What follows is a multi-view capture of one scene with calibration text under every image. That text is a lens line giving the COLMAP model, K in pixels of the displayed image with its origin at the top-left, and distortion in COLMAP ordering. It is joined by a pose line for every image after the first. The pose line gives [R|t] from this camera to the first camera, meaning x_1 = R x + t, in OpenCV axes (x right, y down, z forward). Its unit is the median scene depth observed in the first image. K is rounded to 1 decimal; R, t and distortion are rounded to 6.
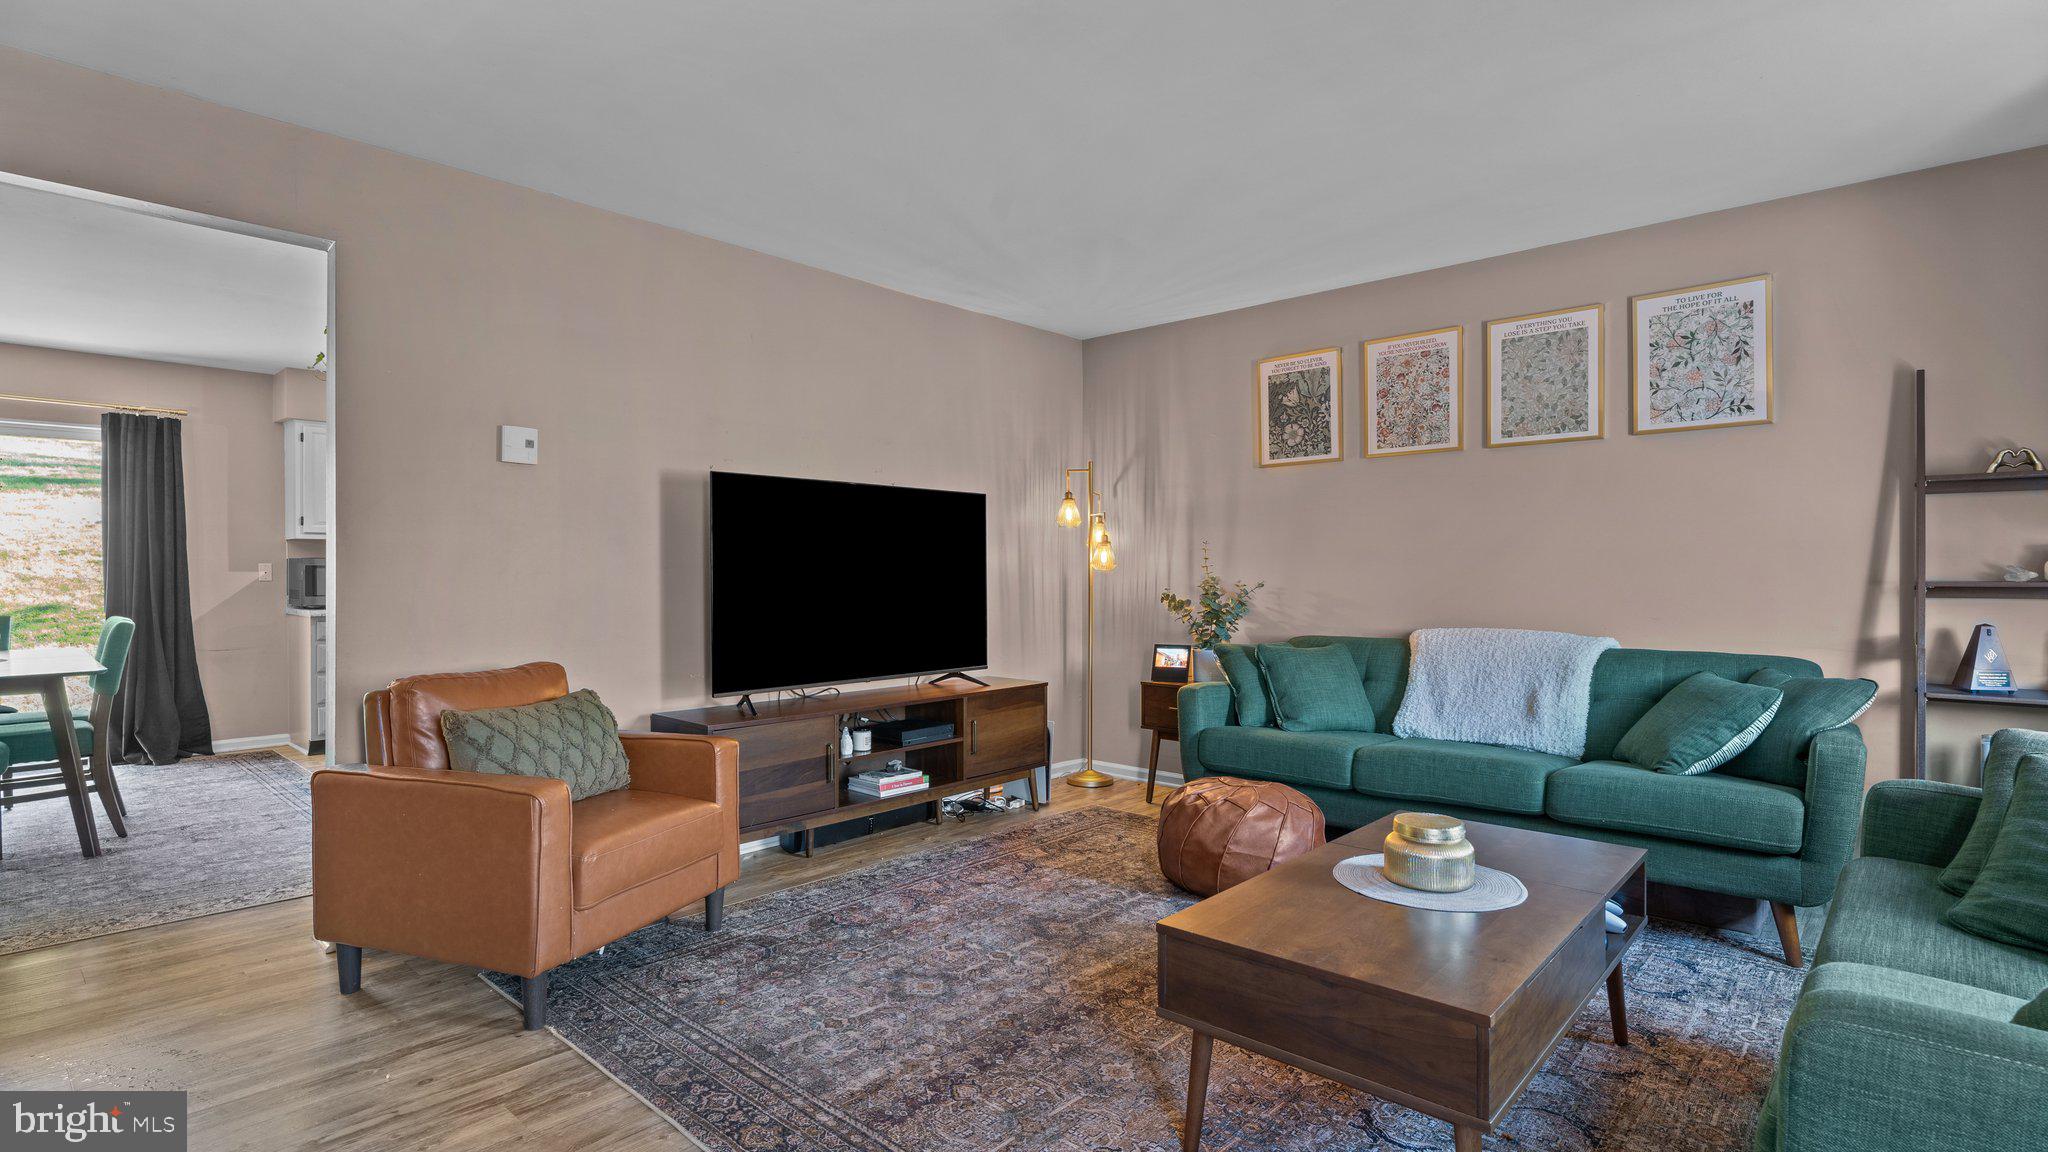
lens RADIAL K [[977.3, 0, 1014.8], [0, 977.3, 576.7], [0, 0, 1]] dist [-0.010612, 0.000212]
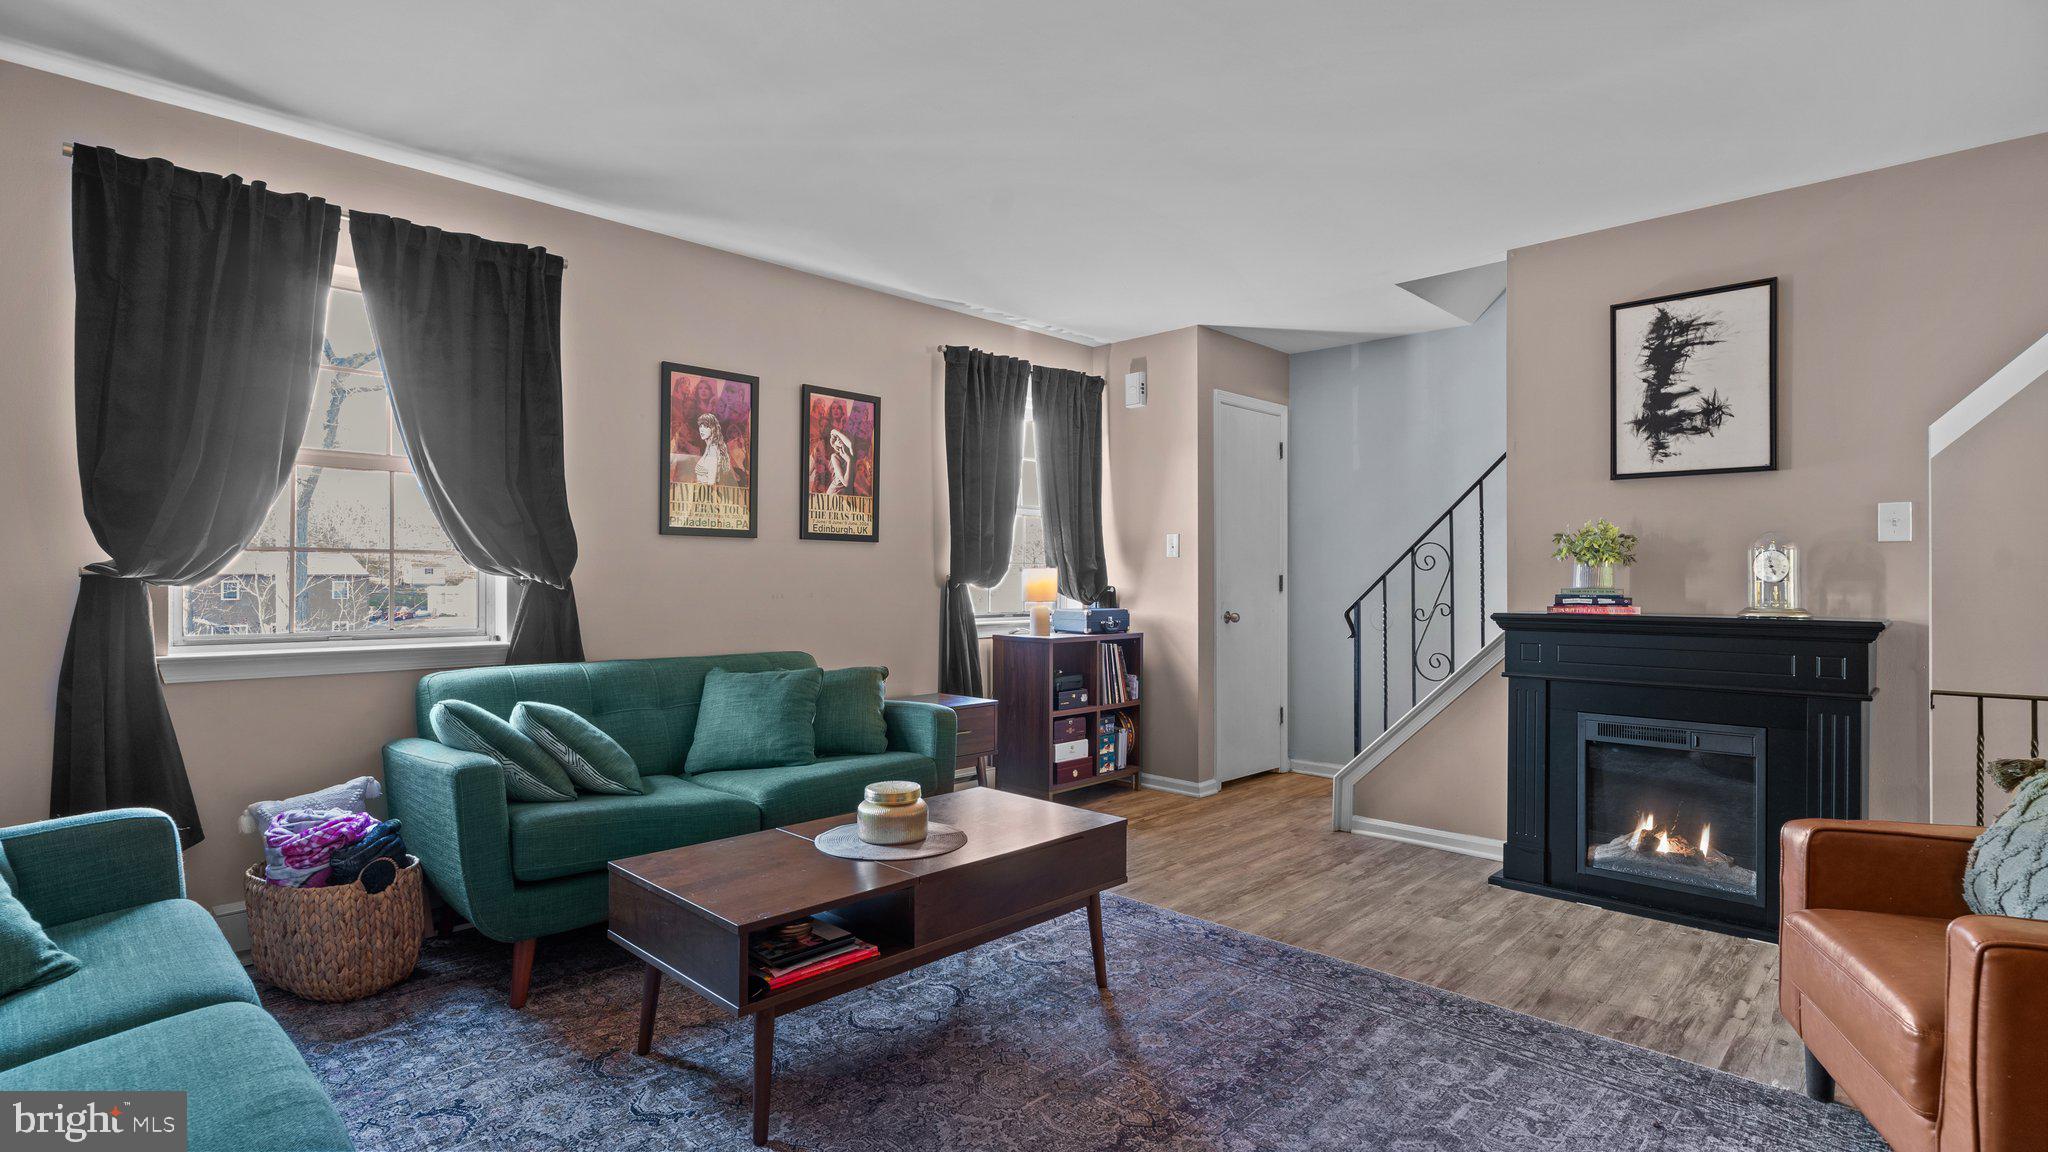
lens RADIAL K [[977.3, 0, 1019.0], [0, 977.3, 576.8], [0, 0, 1]] dist [-0.010612, 0.000212]
pose [[-0.999508, -0.000404, 0.031351, 0.139853], [-0.000469, 0.999998, -0.002061, -0.003266], [-0.031351, -0.002075, -0.999506, 1.323045]]
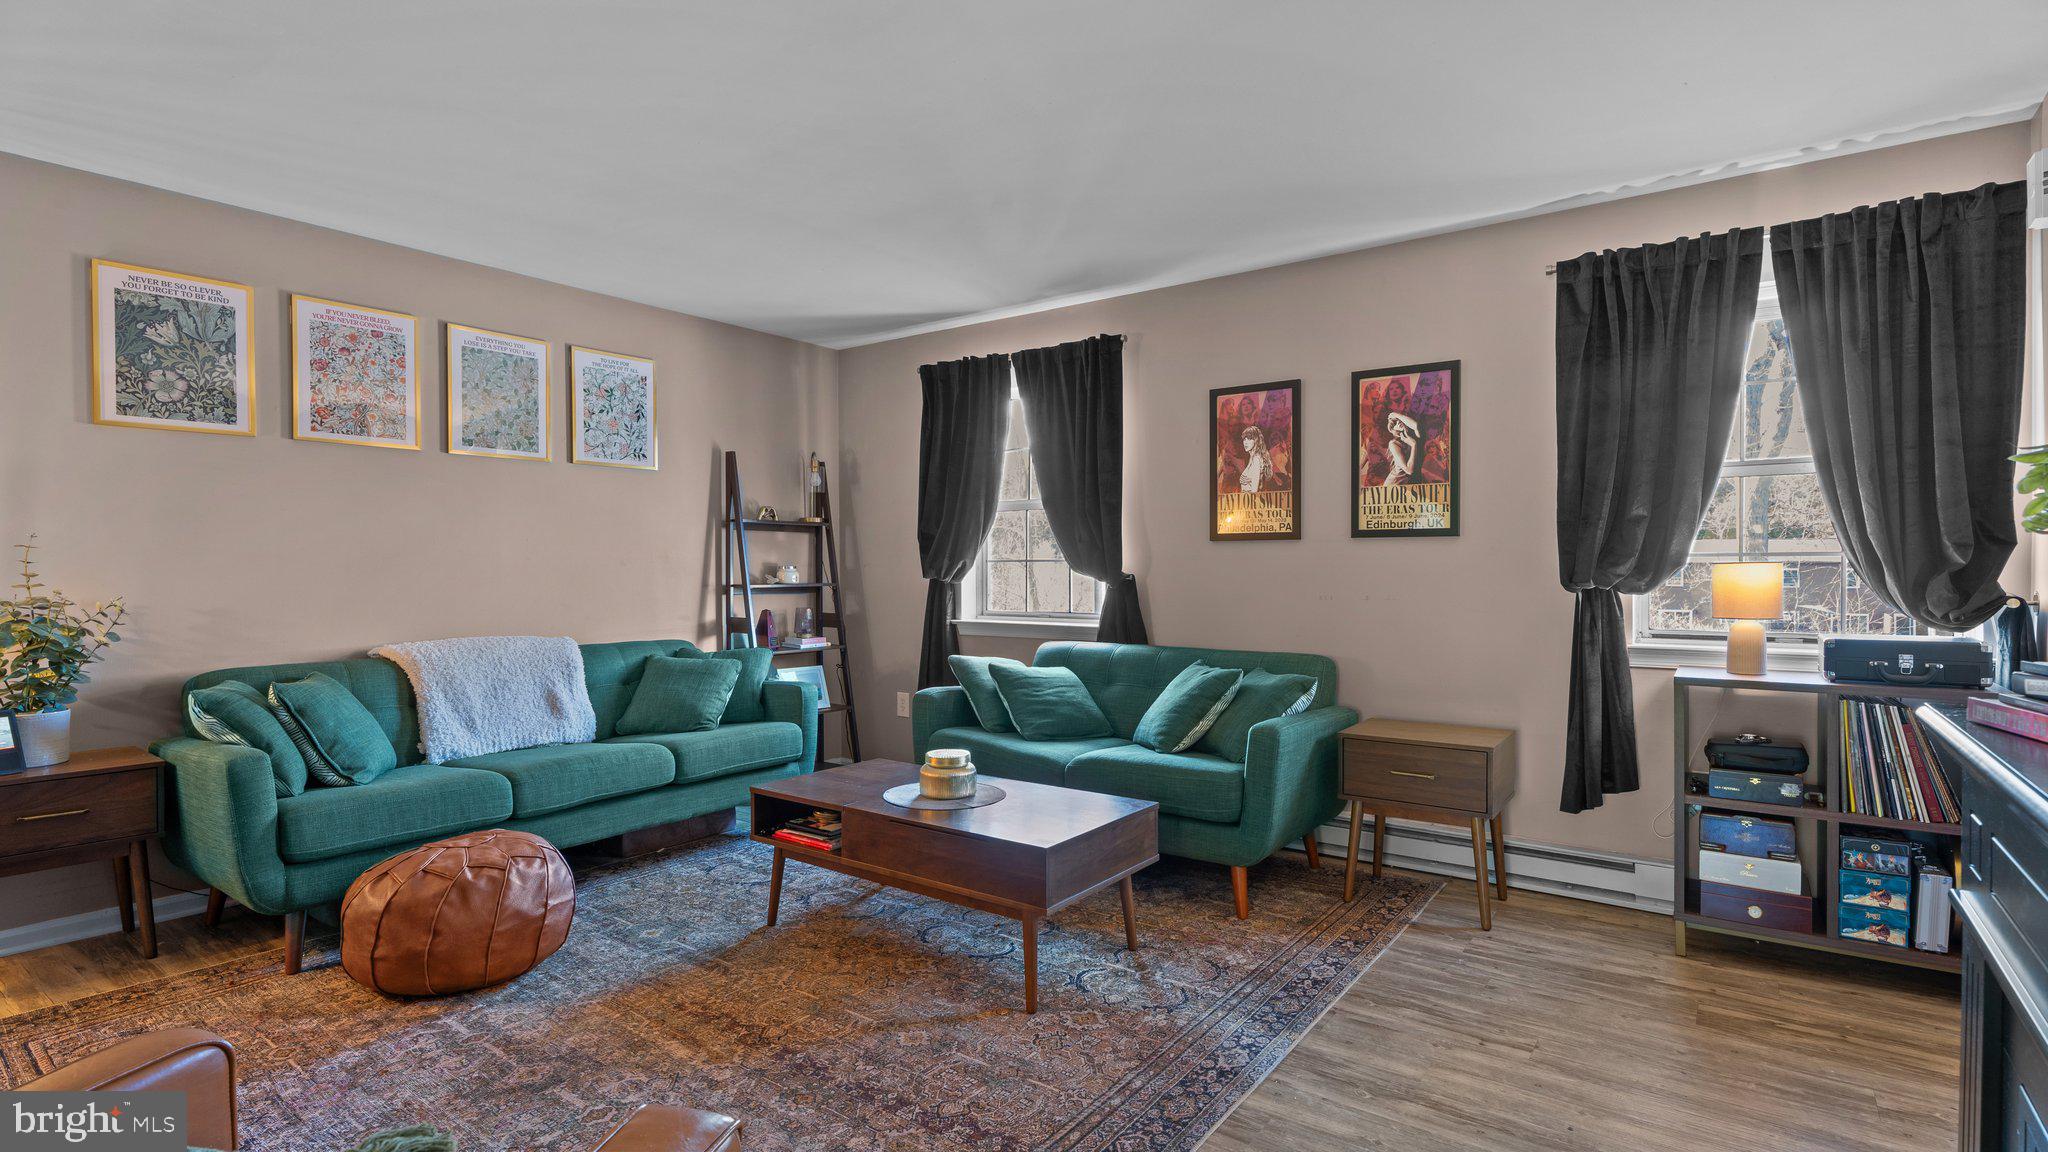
lens RADIAL K [[977.3, 0, 1026.4], [0, 977.3, 582.4], [0, 0, 1]] dist [-0.010612, 0.000212]
pose [[-0.108104, -0.012162, 0.994065, -0.637215], [0.003161, 0.999916, 0.012577, -0.015745], [-0.994135, 0.004502, -0.108056, 0.626410]]
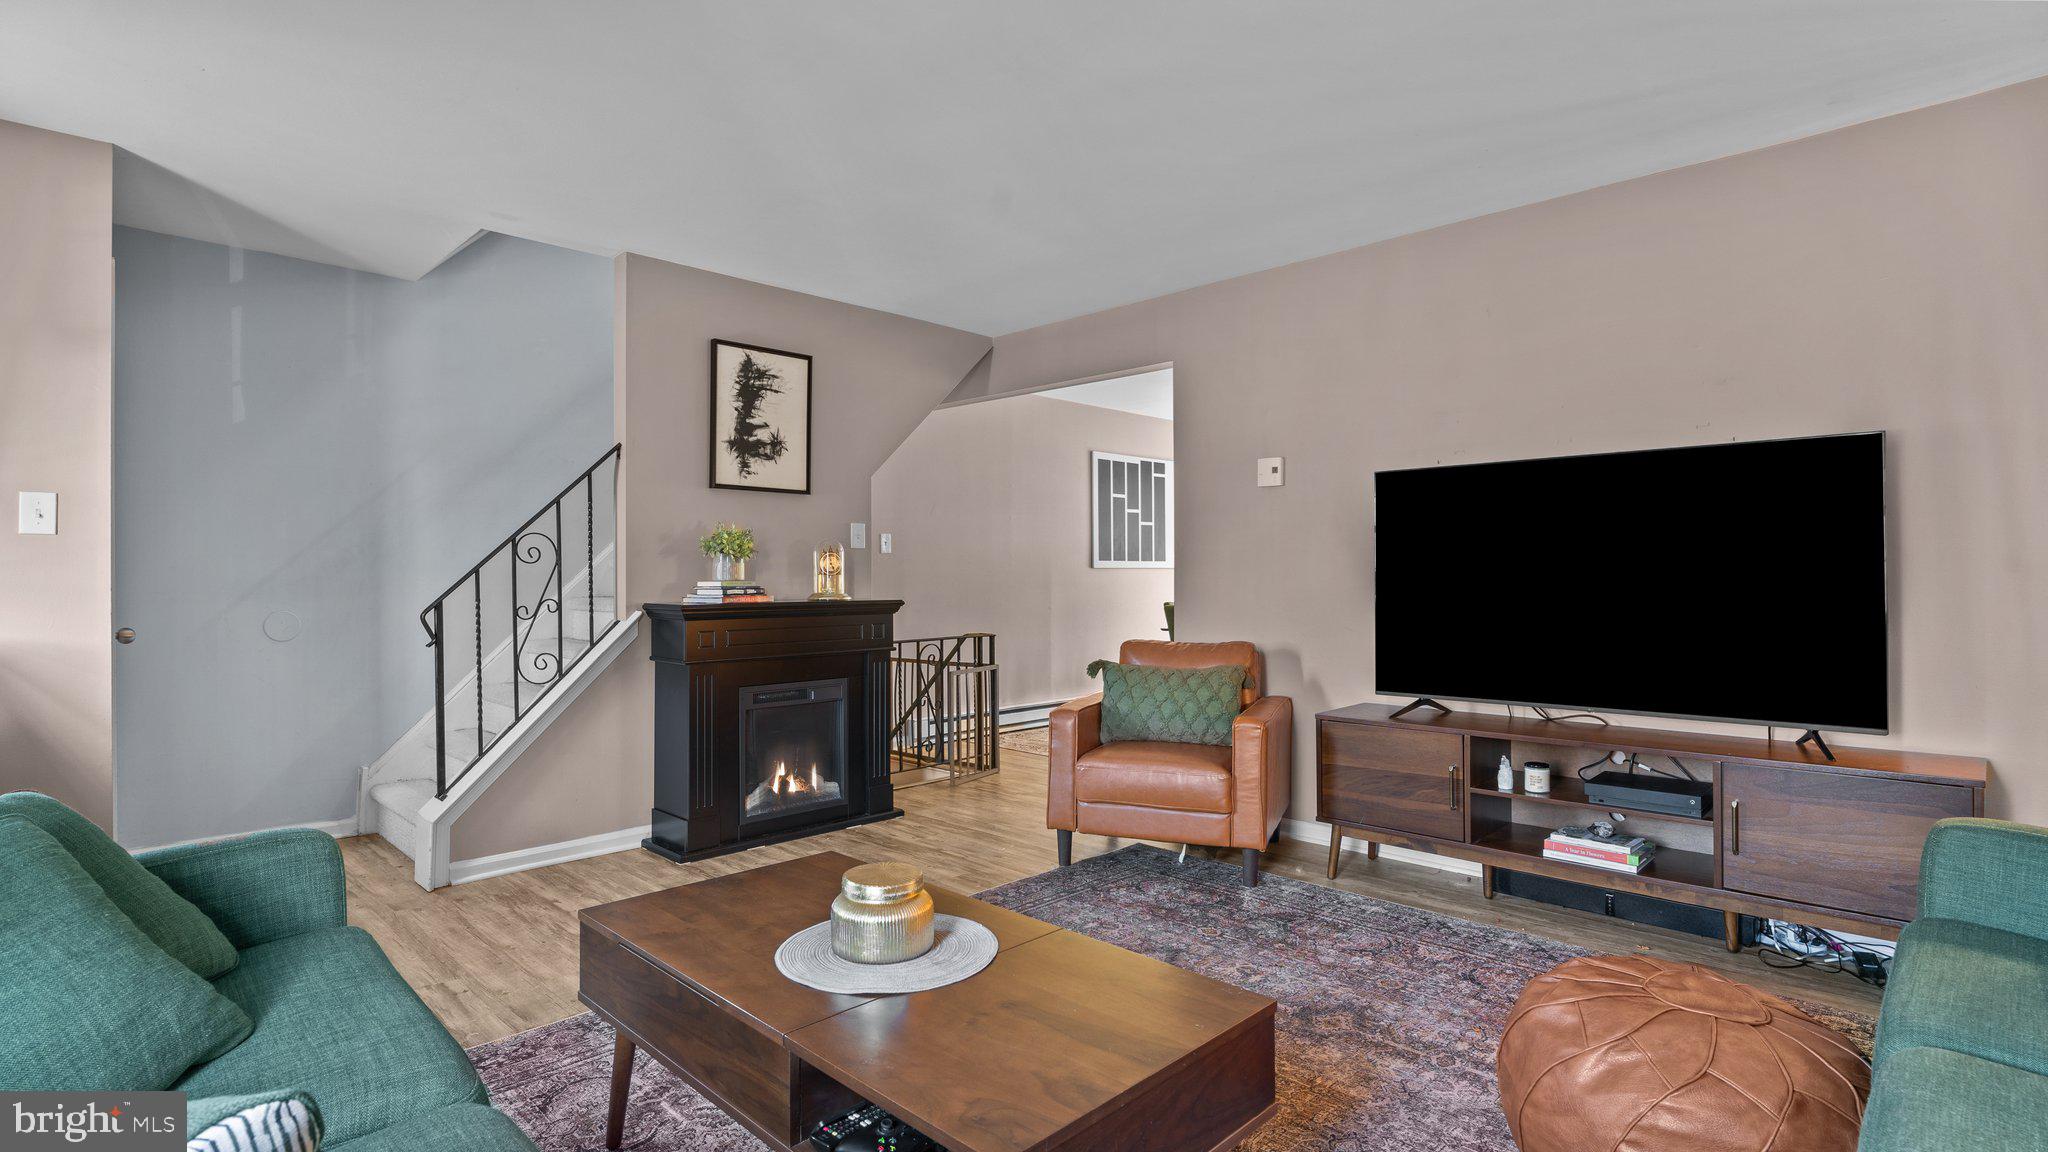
lens RADIAL K [[977.3, 0, 1027.5], [0, 977.3, 573.7], [0, 0, 1]] dist [-0.010612, 0.000212]
pose [[-0.027482, -0.000441, -0.999622, 0.746789], [0.000473, 1.000000, -0.000454, -0.001479], [0.999622, -0.000485, -0.027482, 0.688512]]
